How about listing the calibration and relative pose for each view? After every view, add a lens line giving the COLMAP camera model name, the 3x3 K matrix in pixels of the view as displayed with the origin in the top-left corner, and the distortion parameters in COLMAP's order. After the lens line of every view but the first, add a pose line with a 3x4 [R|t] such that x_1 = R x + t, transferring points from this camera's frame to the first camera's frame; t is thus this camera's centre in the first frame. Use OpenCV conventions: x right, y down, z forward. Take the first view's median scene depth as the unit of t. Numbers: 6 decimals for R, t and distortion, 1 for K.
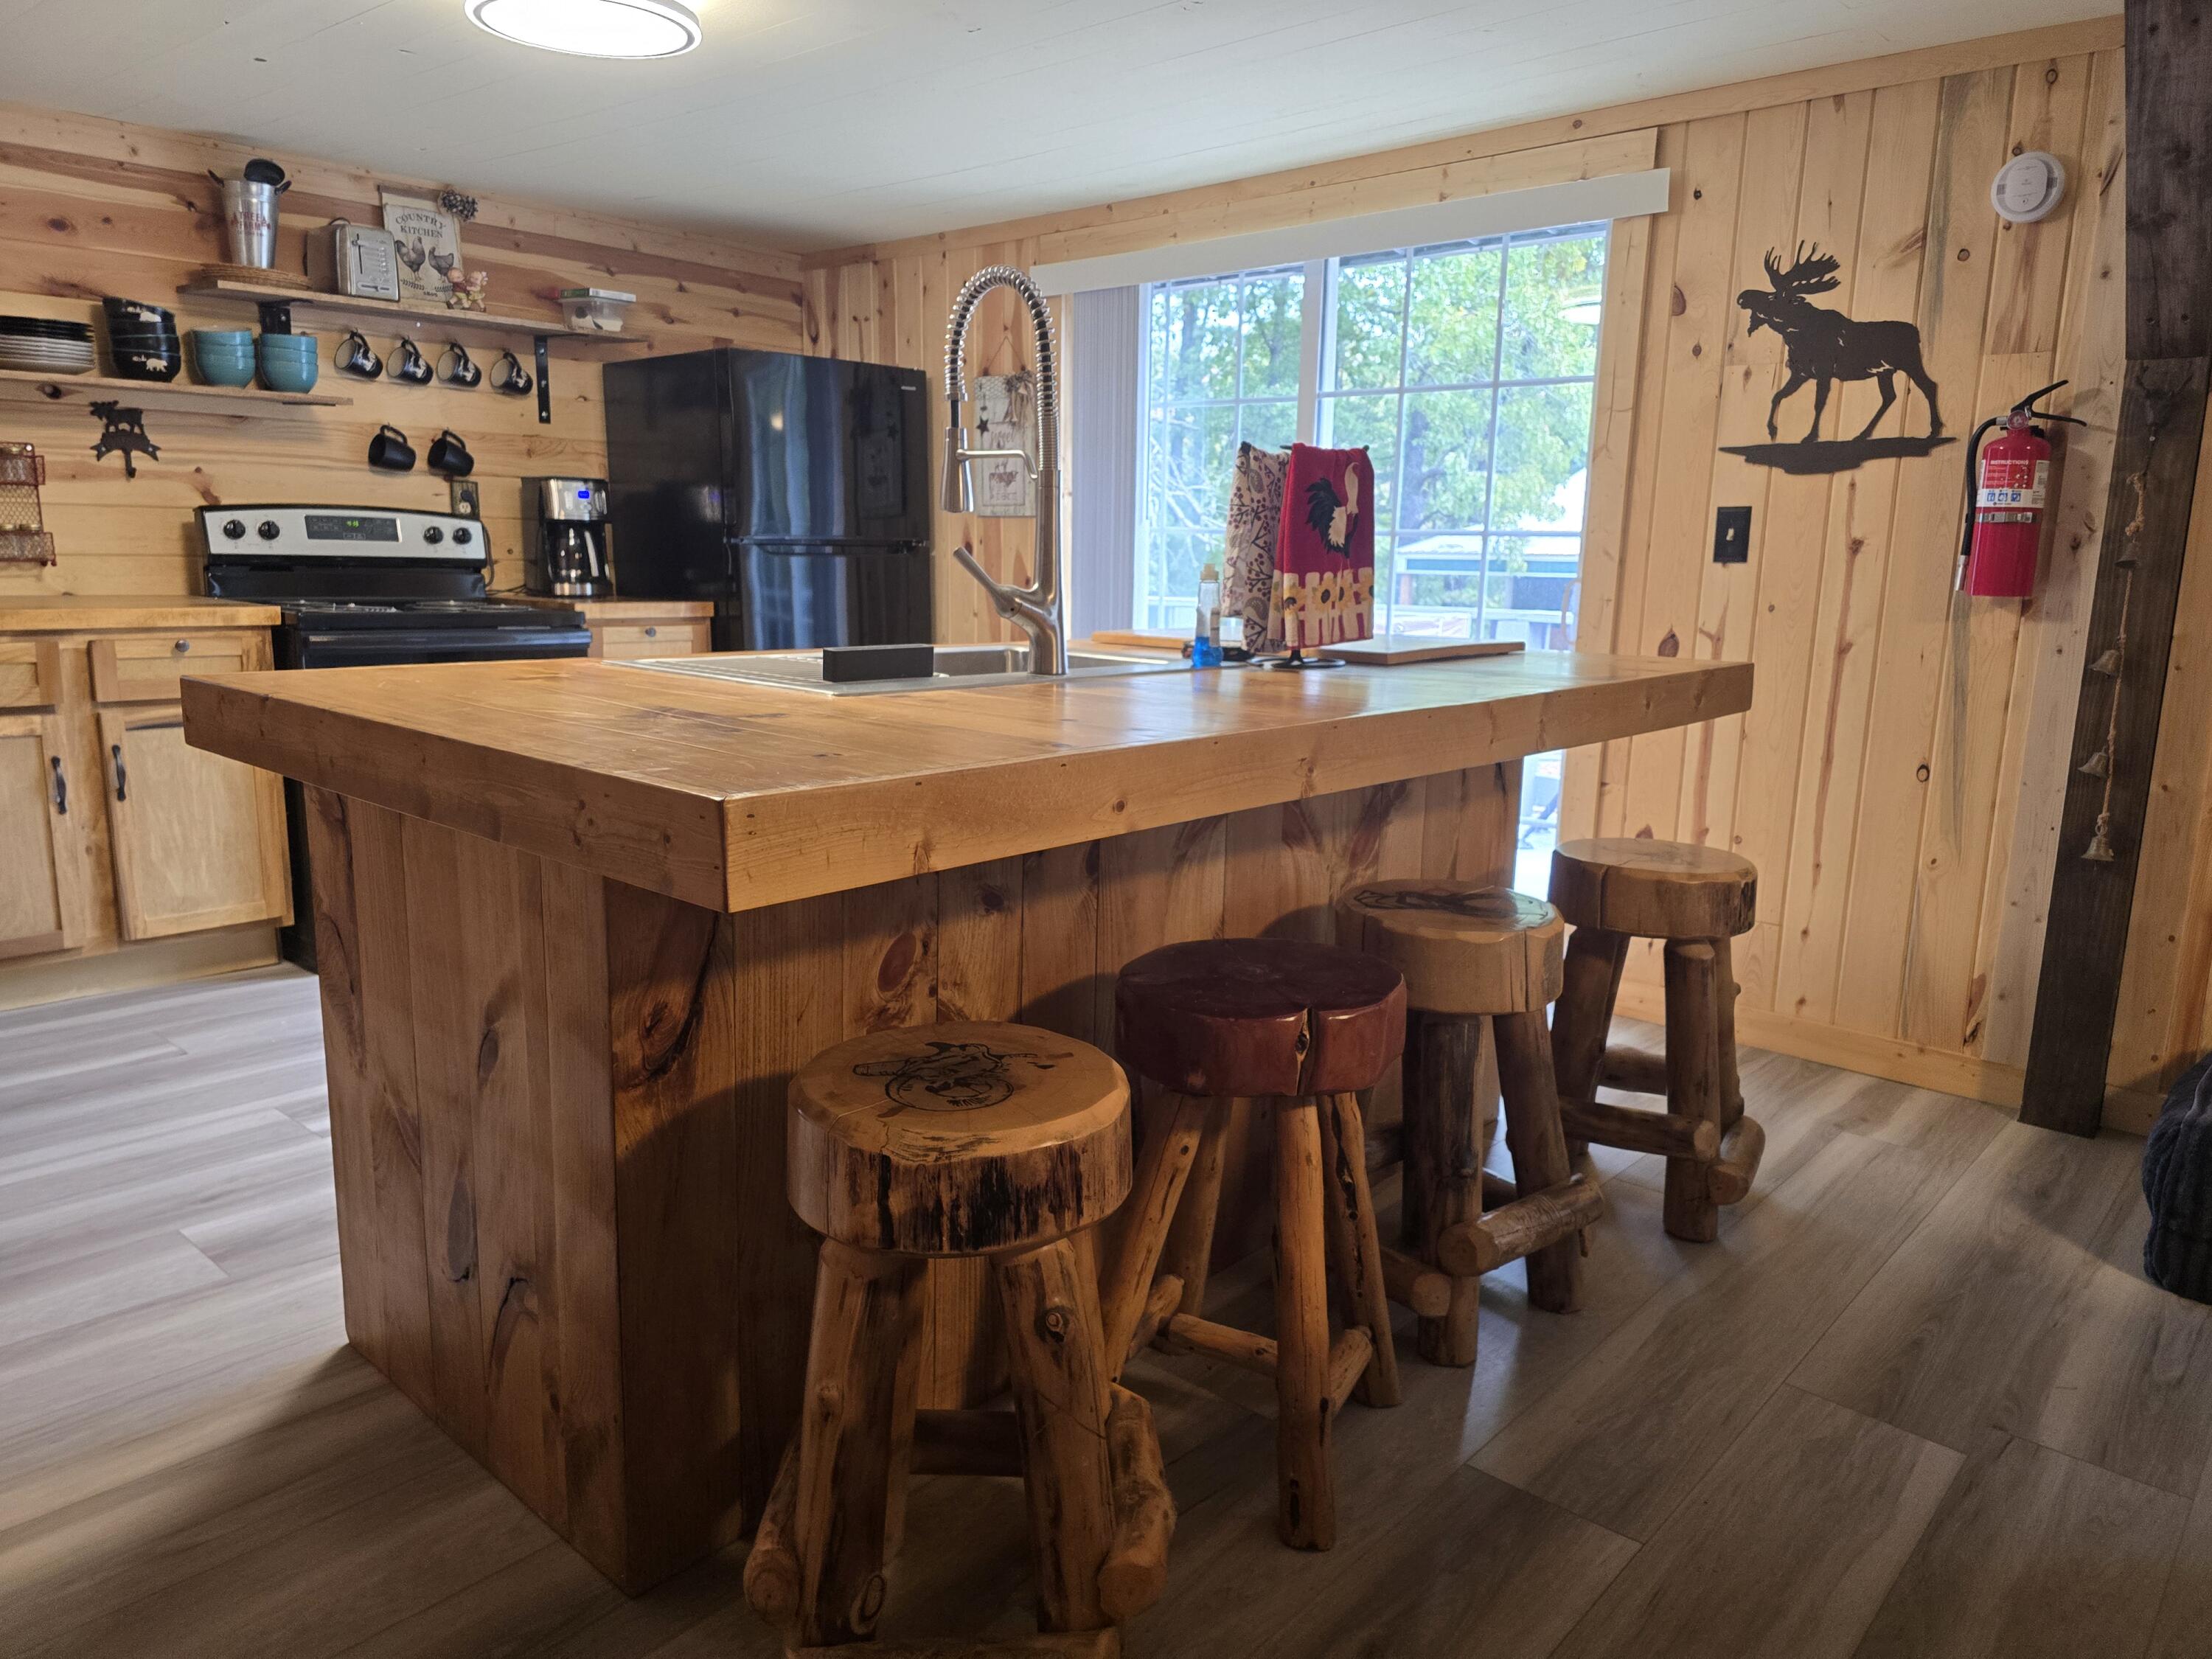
lens RADIAL K [[1483.0, 0, 1200.9], [0, 1483.0, 803.2], [0, 0, 1]] dist [0.023193, -0.027219]
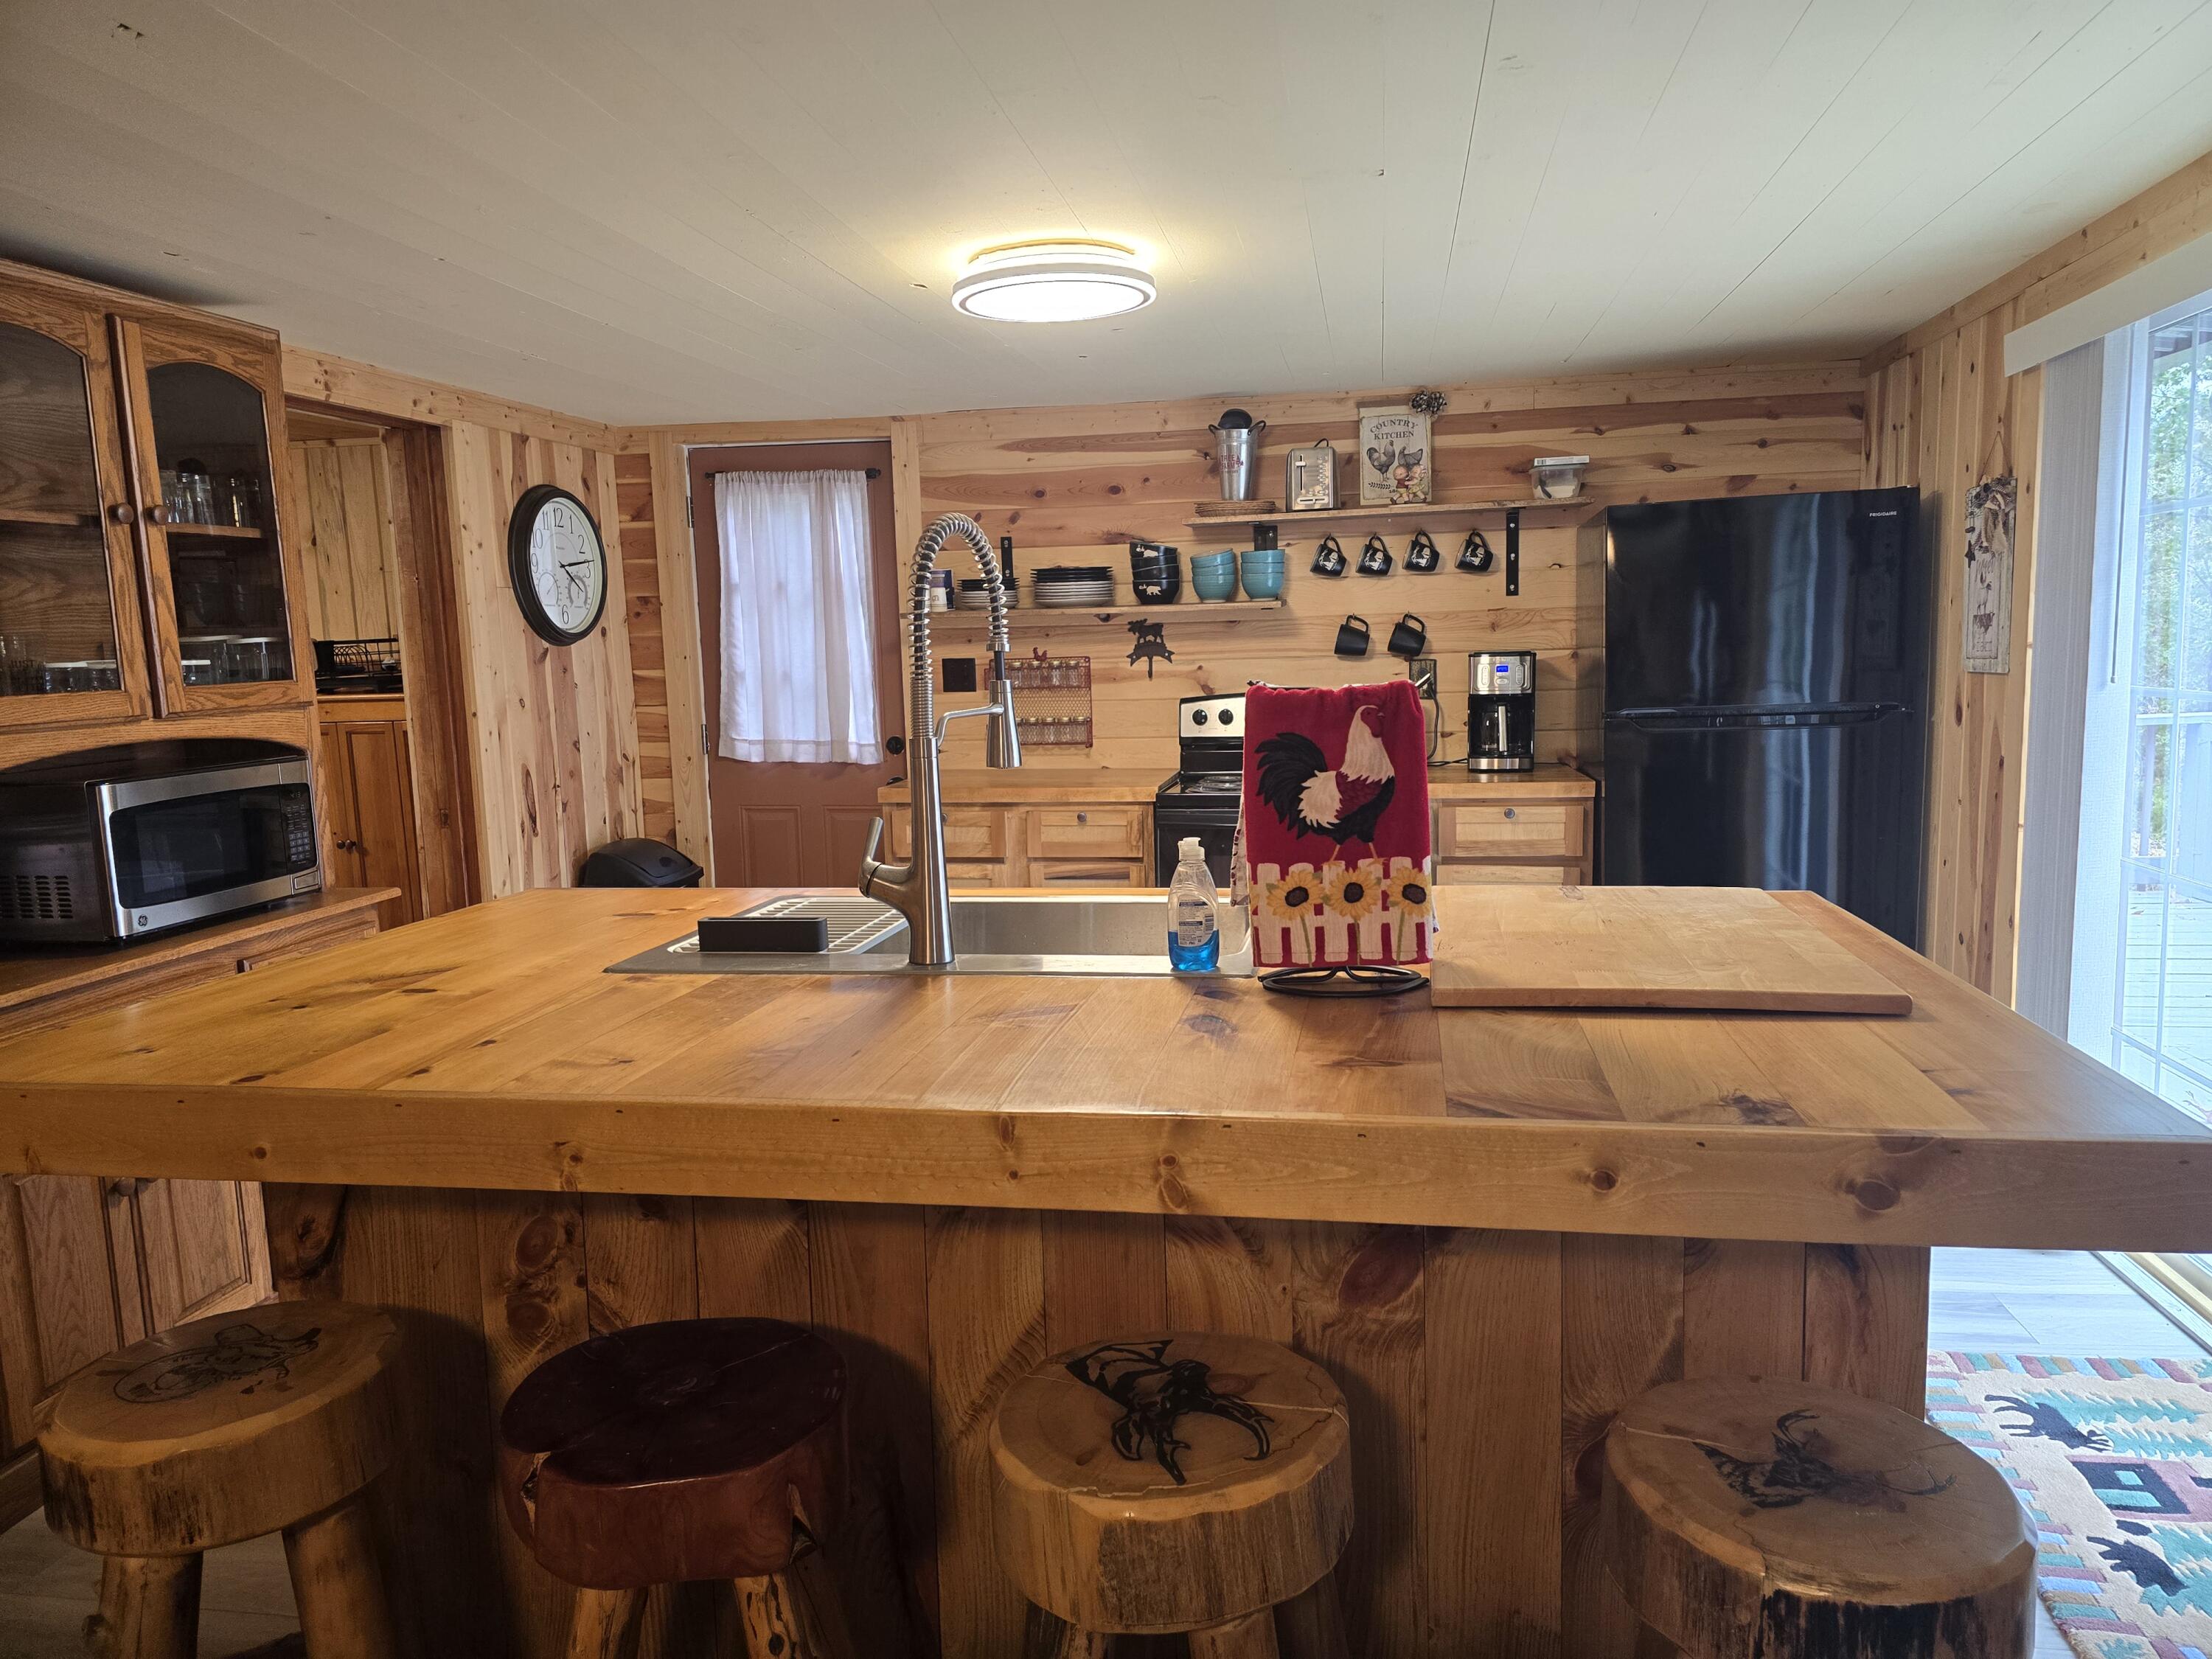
lens RADIAL K [[1483.0, 0, 1116.0], [0, 1483.0, 840.7], [0, 0, 1]] dist [0.023193, -0.027219]
pose [[0.500127, 0.071344, -0.863008, 0.377037], [-0.108276, 0.993931, 0.019420, -0.101367], [0.859156, 0.083731, 0.504817, 0.345962]]
